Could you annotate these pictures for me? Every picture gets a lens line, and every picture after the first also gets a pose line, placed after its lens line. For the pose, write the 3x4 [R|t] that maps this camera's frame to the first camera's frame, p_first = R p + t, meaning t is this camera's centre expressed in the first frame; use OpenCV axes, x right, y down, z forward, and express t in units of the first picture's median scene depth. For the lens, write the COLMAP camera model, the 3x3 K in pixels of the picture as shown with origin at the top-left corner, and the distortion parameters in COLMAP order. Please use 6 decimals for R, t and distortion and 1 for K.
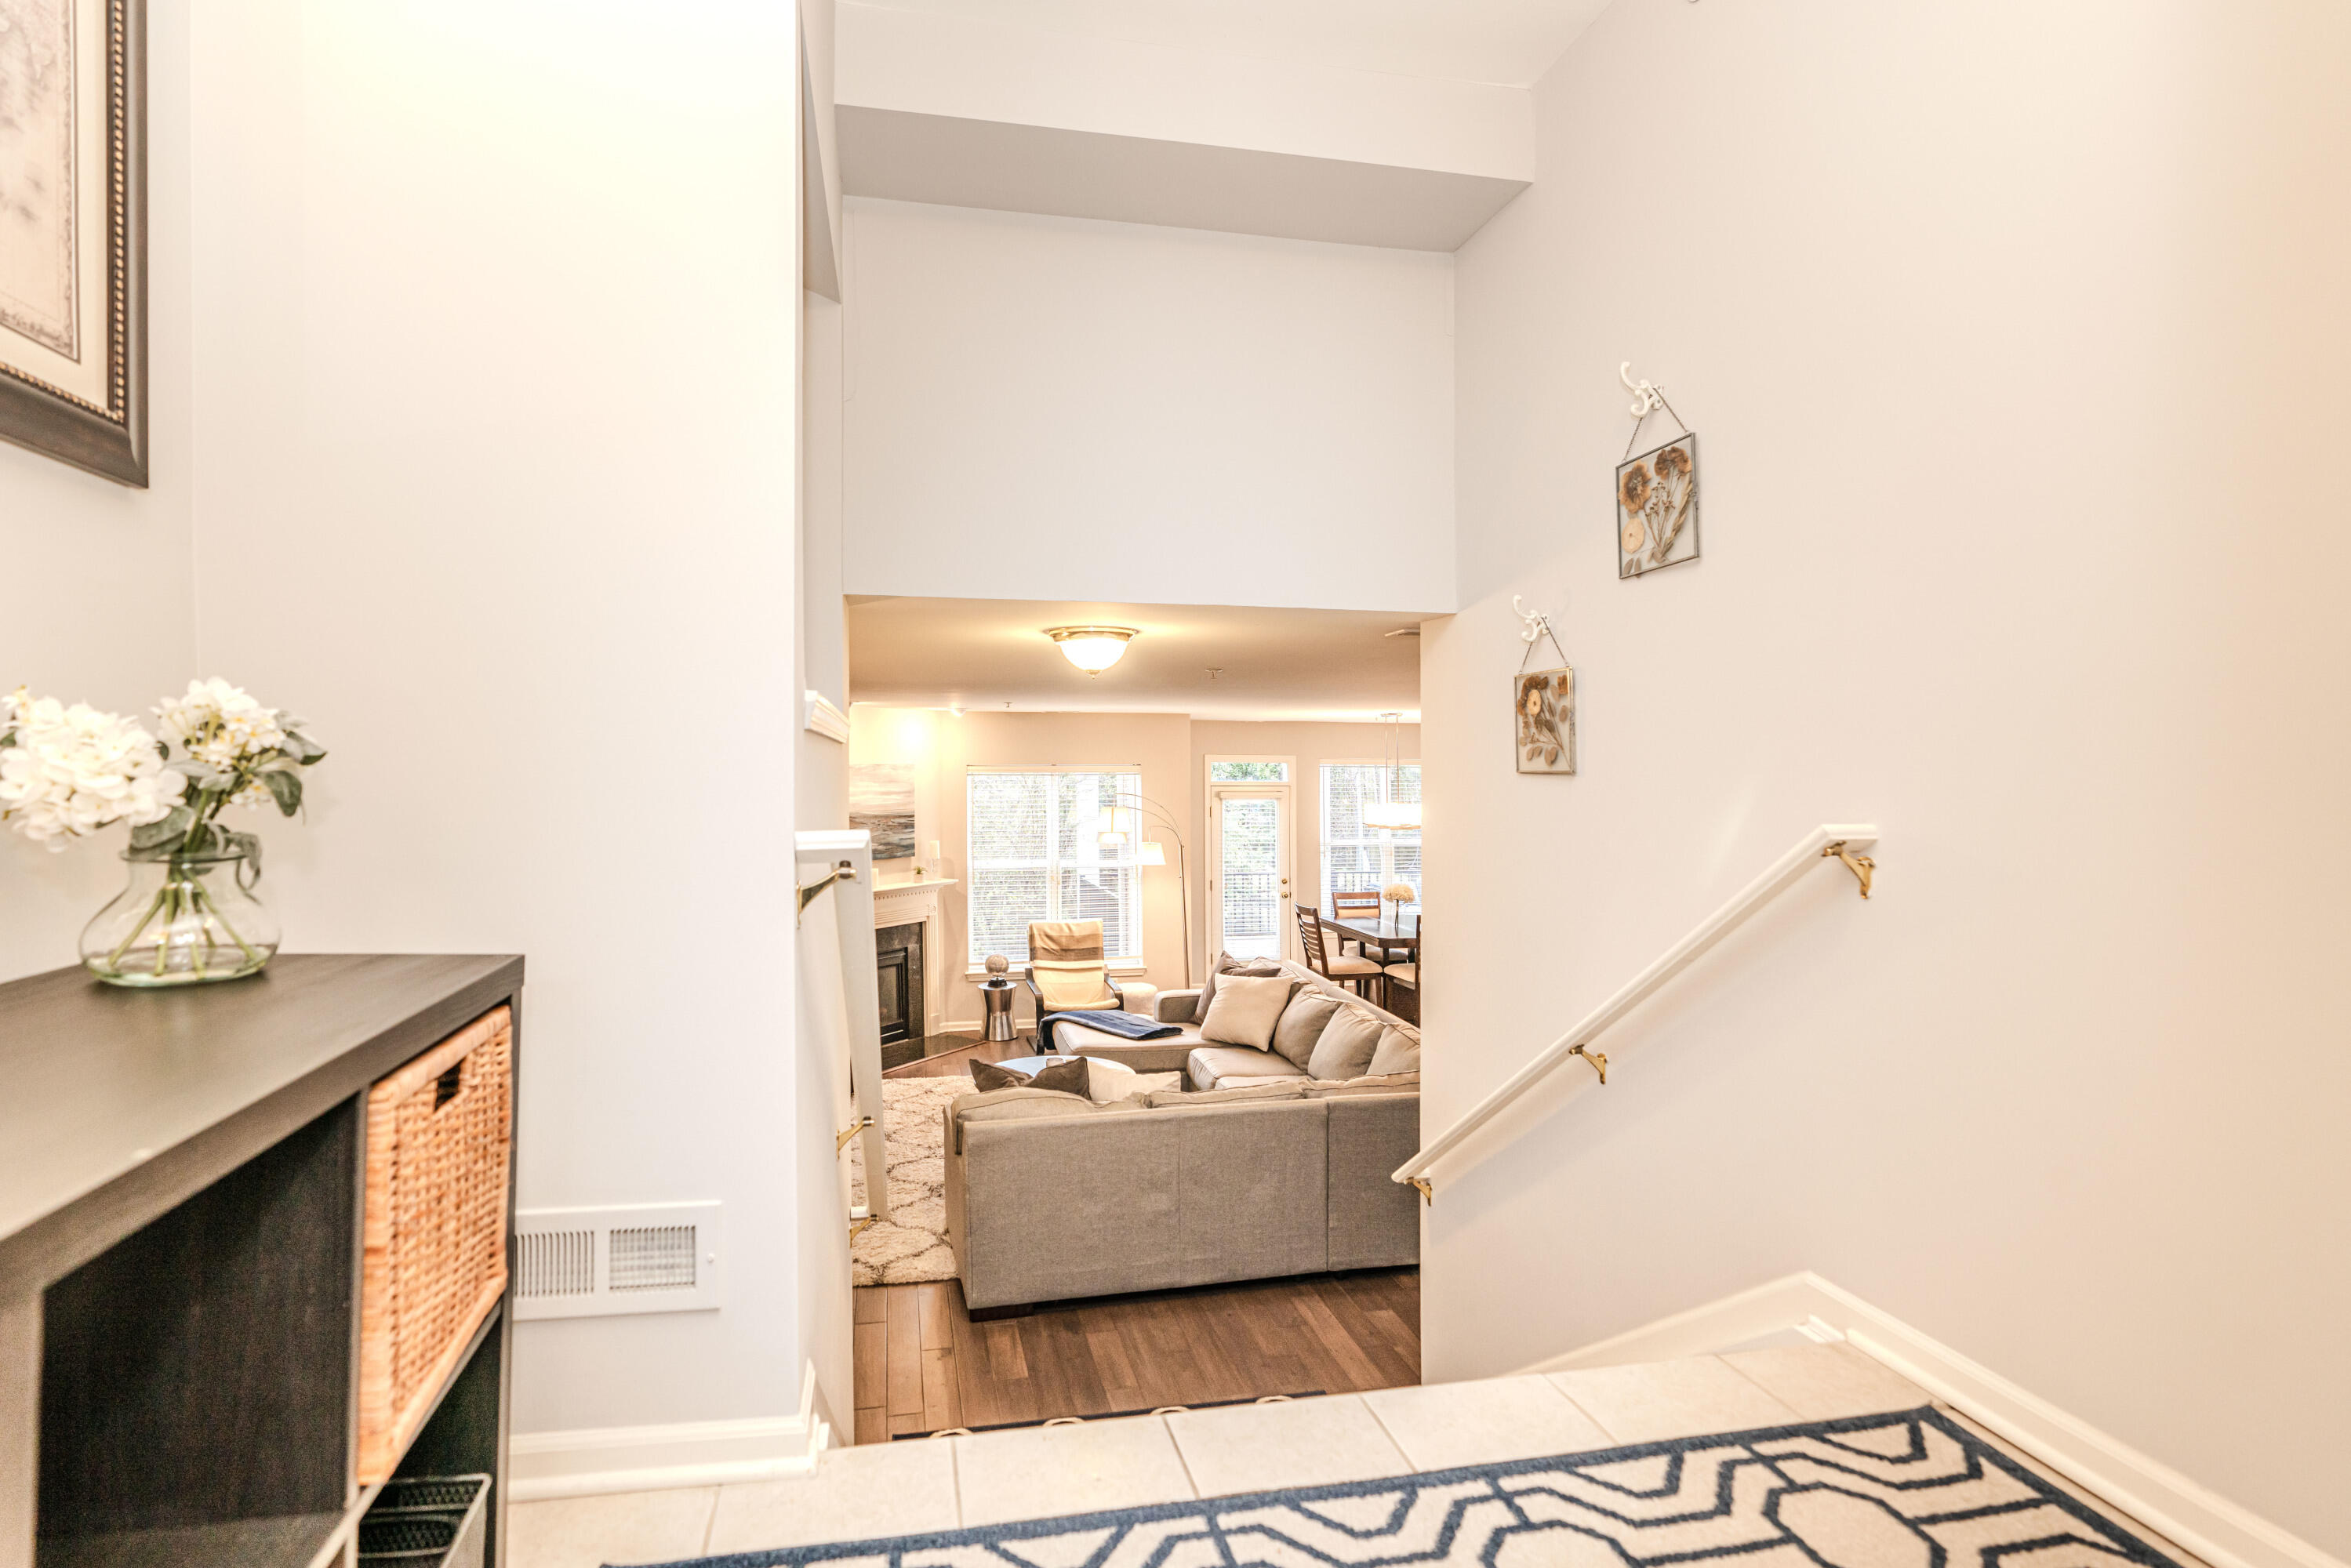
lens RADIAL K [[1099.6, 0, 1096.8], [0, 1099.6, 775.6], [0, 0, 1]] dist [-0.015188, 0.005875]
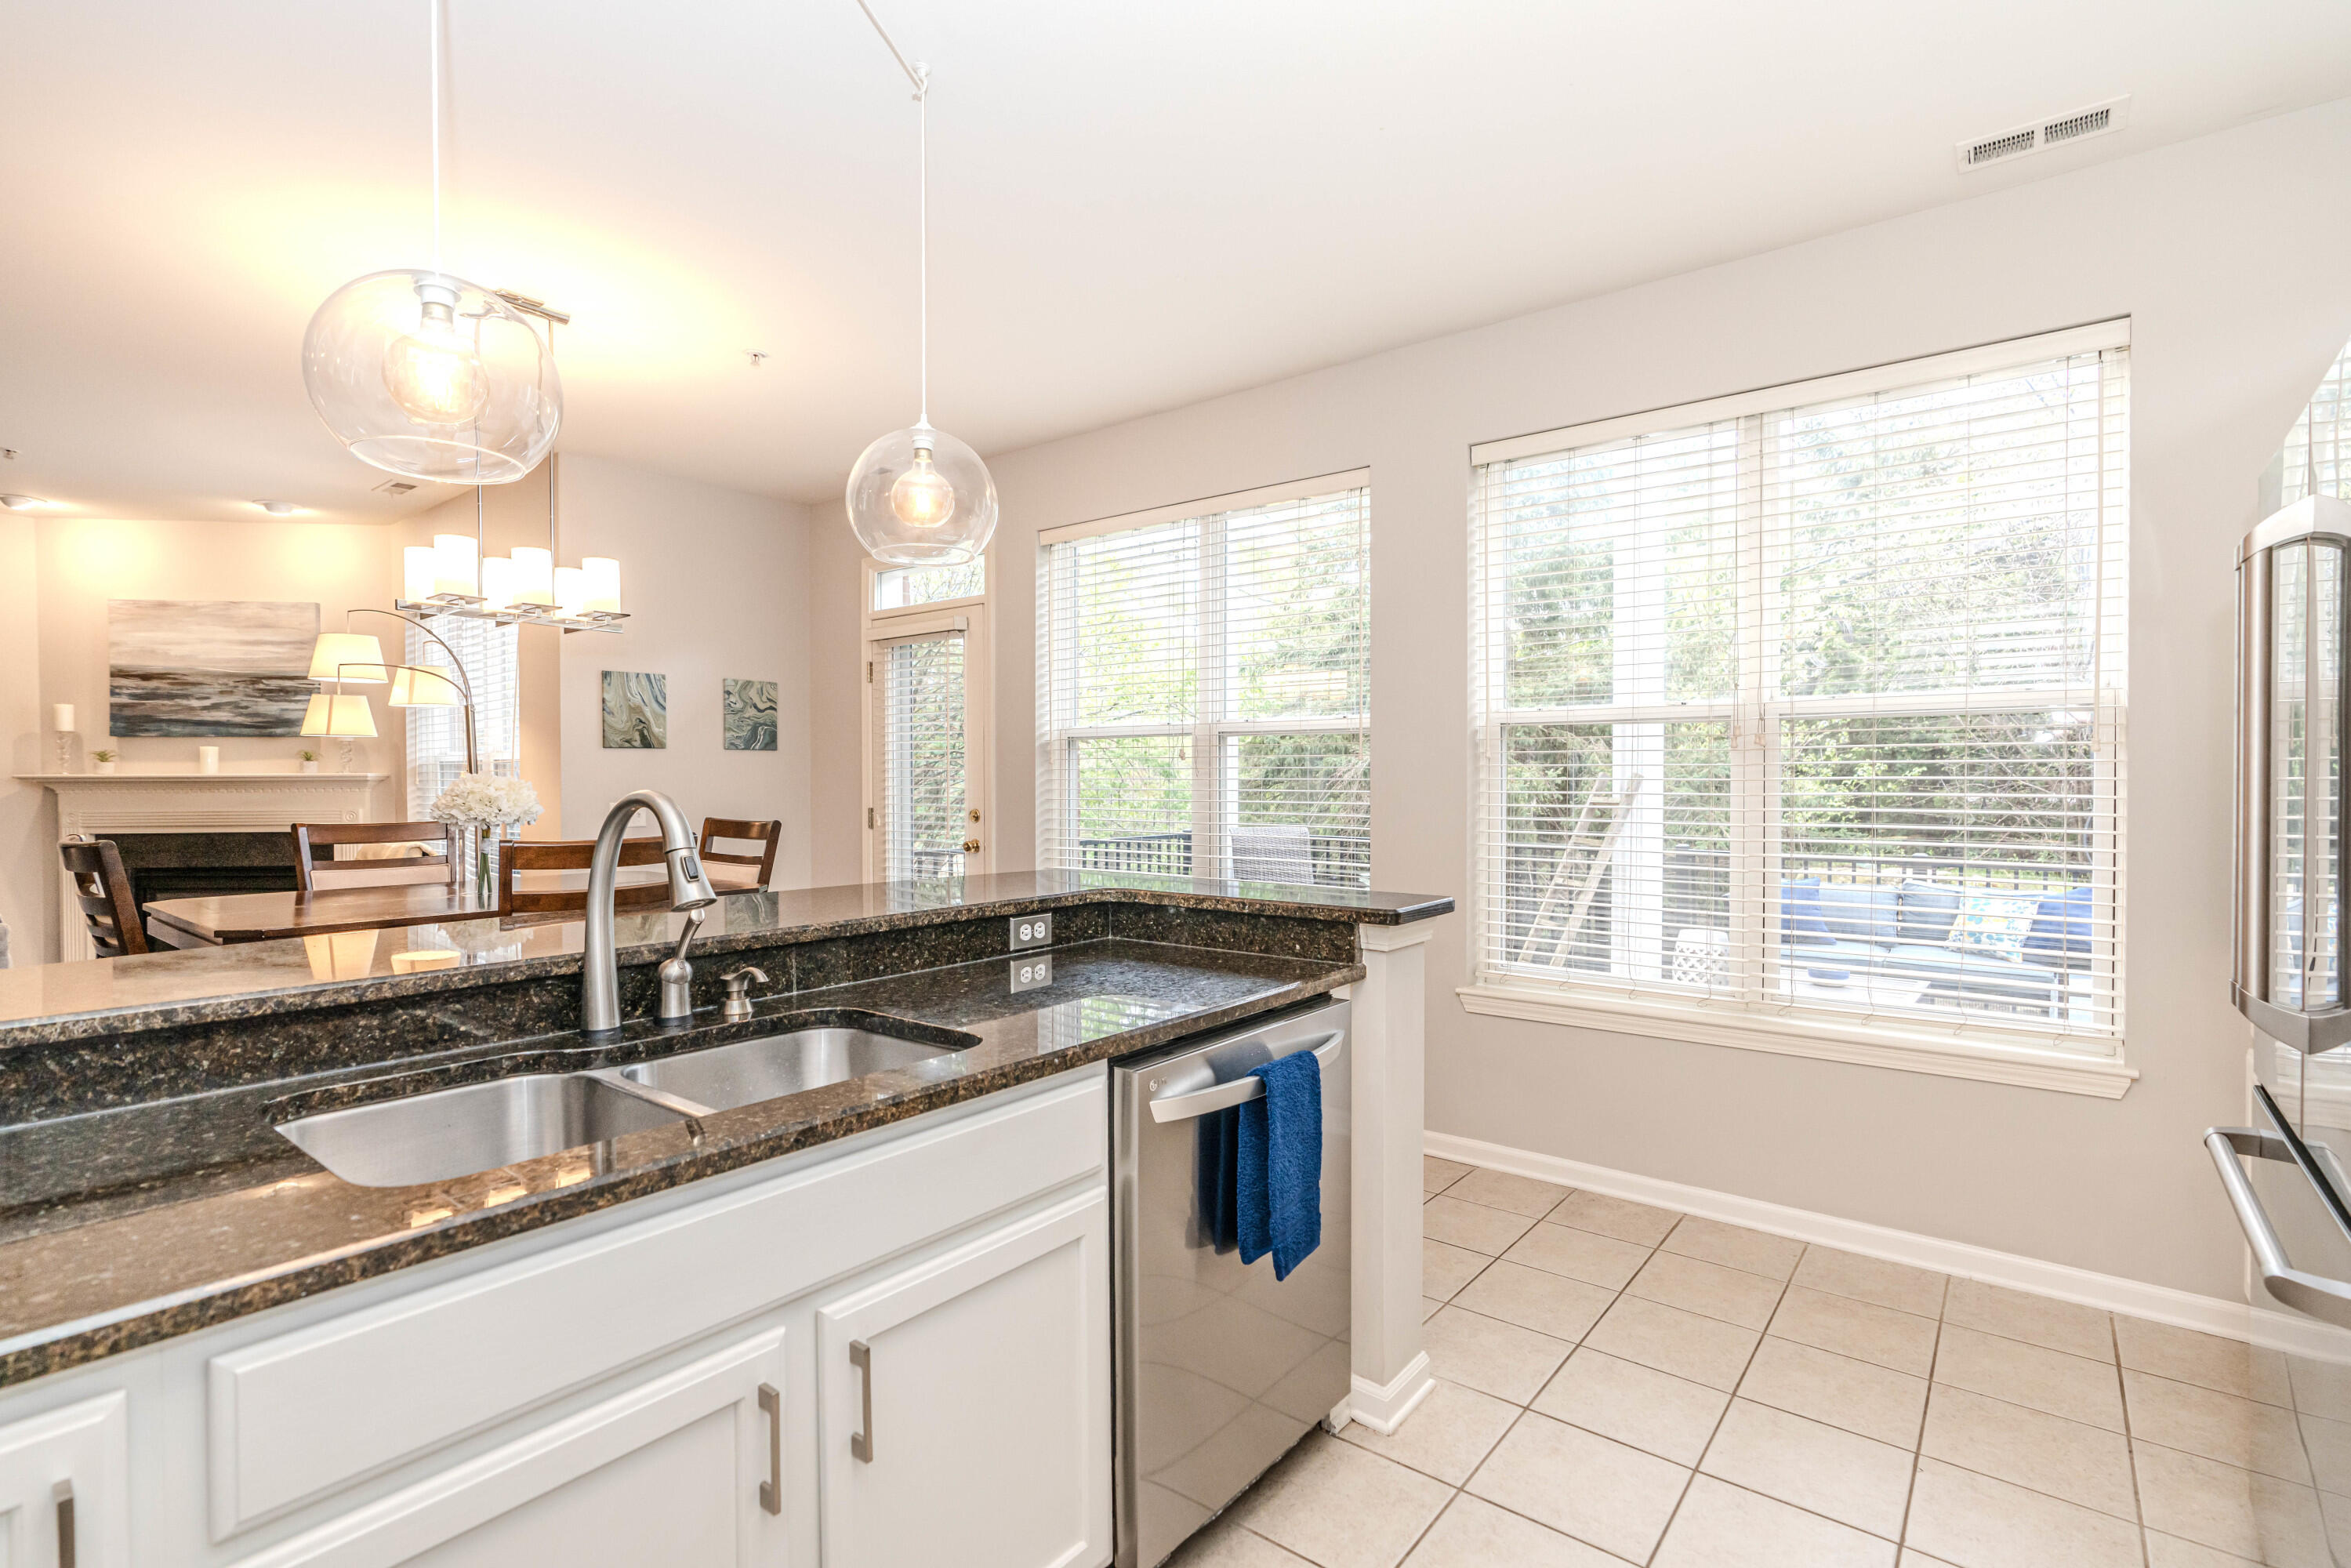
lens RADIAL K [[1099.8, 0, 1160.5], [0, 1099.8, 786.9], [0, 0, 1]] dist [-0.015188, 0.005875]
pose [[0.653209, 0.005418, -0.757159, 0.691305], [-0.001326, 0.999981, 0.006011, 0.099441], [0.757177, -0.002923, 0.653203, 0.940517]]
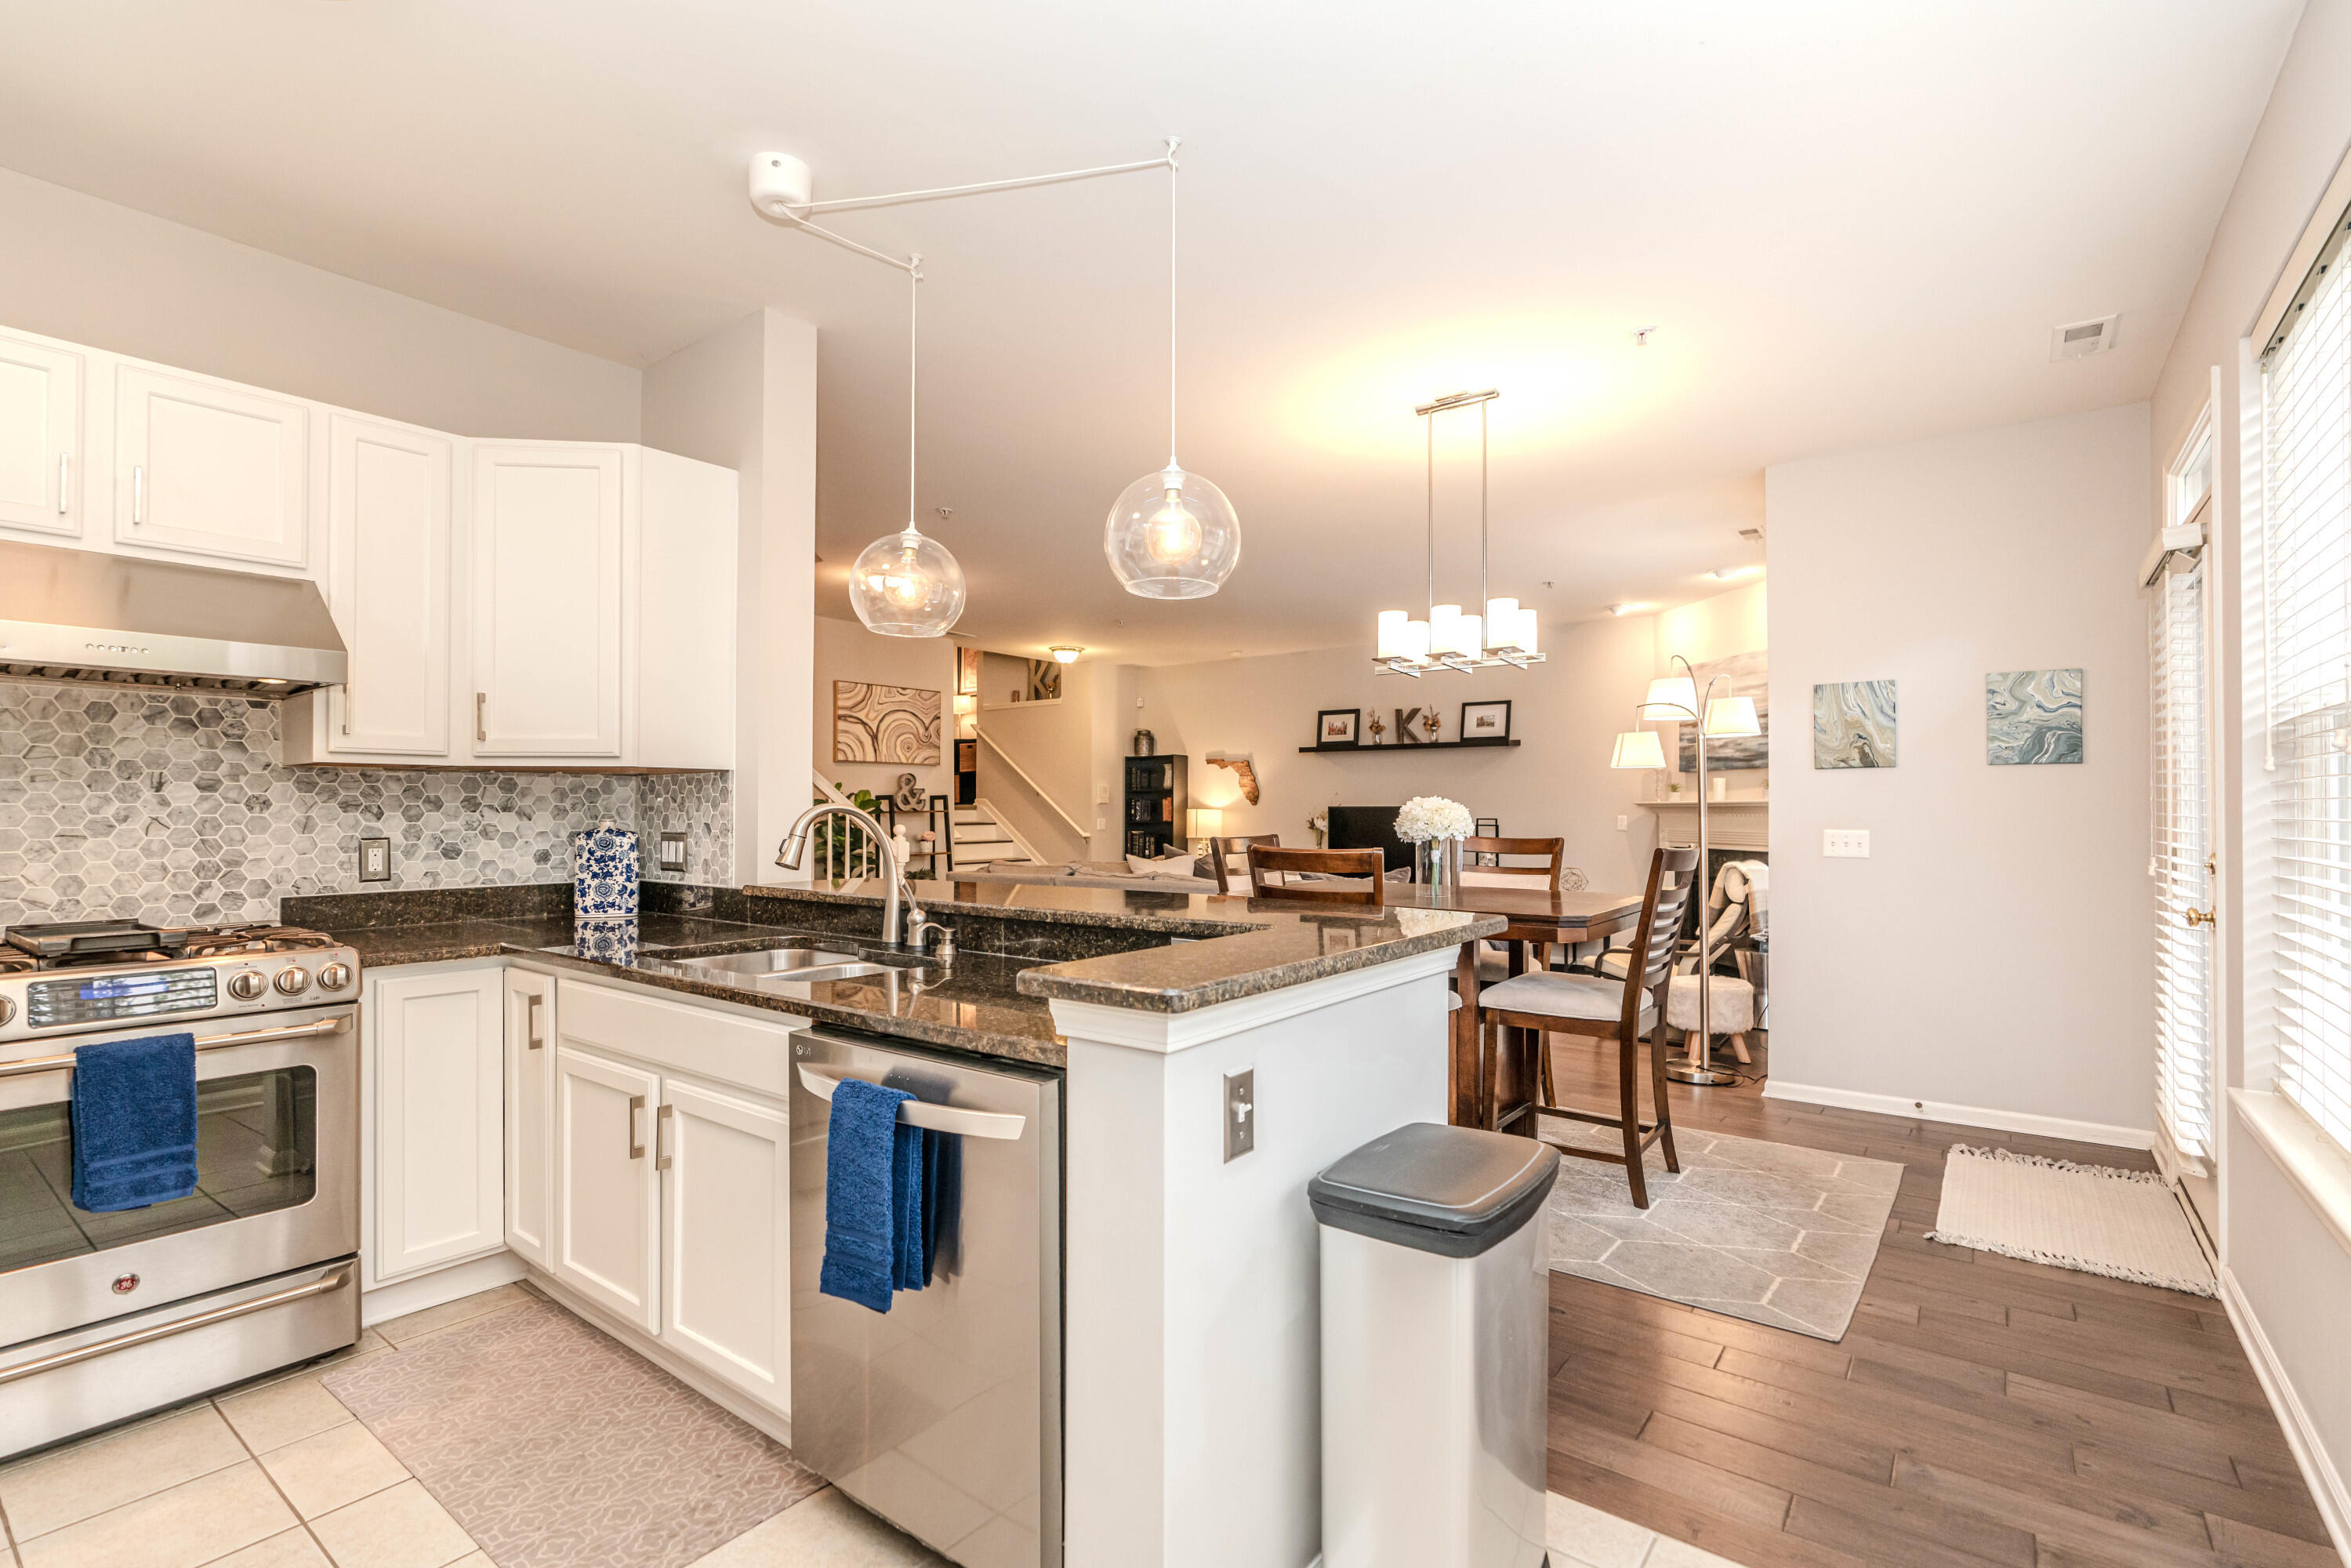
lens RADIAL K [[1099.8, 0, 1205.4], [0, 1099.8, 798.8], [0, 0, 1]] dist [-0.015188, 0.005875]
pose [[-0.727933, -0.006891, -0.685614, 0.643547], [-0.004094, 0.999975, -0.005704, 0.101398], [0.685637, -0.001345, -0.727943, 1.266411]]
